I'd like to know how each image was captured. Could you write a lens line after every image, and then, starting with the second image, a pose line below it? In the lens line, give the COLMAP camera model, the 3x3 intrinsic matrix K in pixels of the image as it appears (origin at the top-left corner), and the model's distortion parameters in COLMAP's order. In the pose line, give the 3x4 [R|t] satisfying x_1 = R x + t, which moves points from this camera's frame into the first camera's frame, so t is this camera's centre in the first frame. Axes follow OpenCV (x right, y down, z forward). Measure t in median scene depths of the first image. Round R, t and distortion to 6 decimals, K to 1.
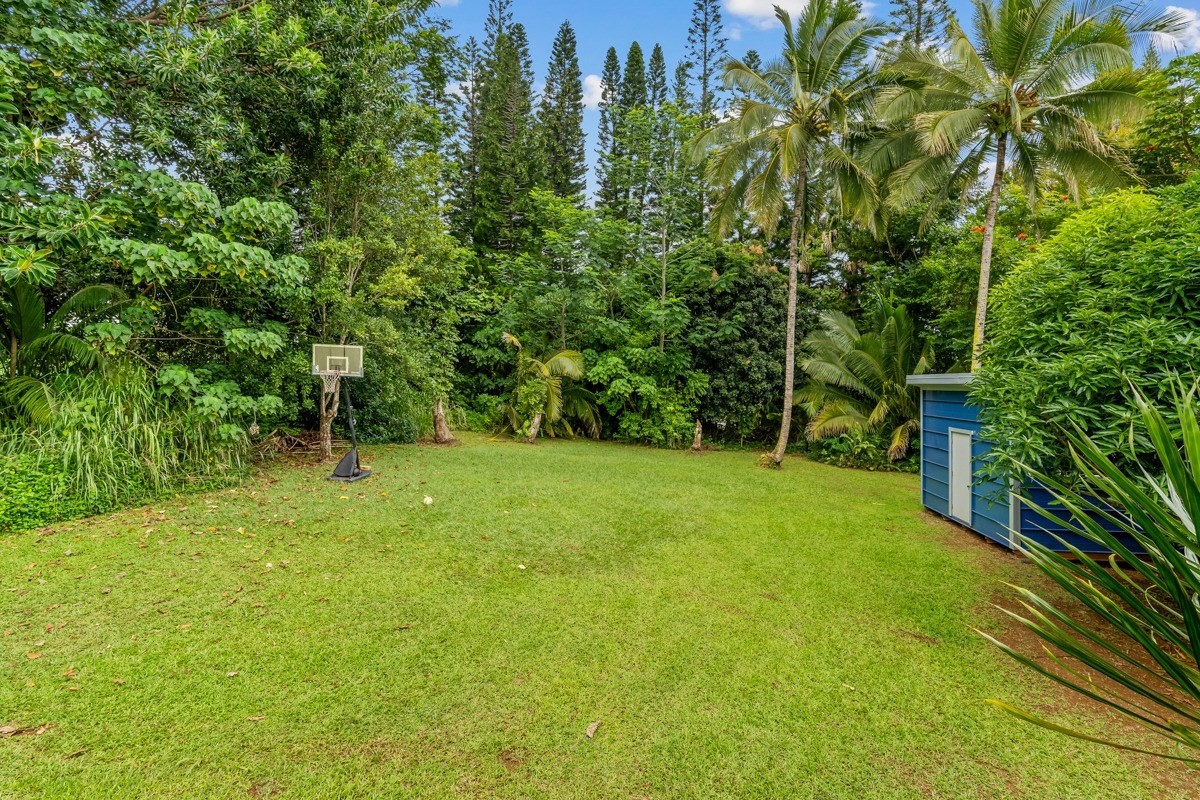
lens RADIAL K [[555.6, 0, 584.8], [0, 555.6, 395.6], [0, 0, 1]] dist [-0.004529, 0.001023]
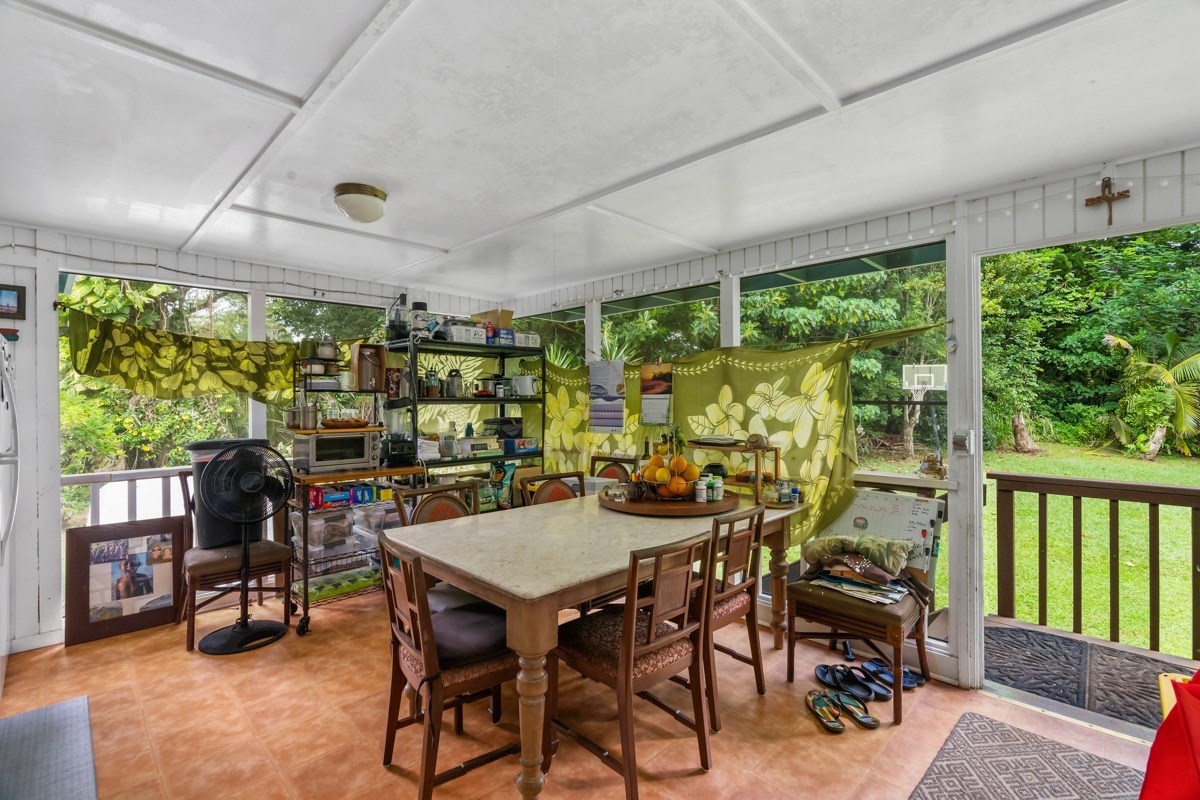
lens RADIAL K [[555.6, 0, 584.8], [0, 555.6, 395.6], [0, 0, 1]] dist [-0.004529, 0.001023]
pose [[0.620313, -0.013686, -0.784235, 0.035292], [0.000367, 0.999853, -0.017158, -0.000880], [0.784354, 0.010356, 0.620227, -0.228611]]
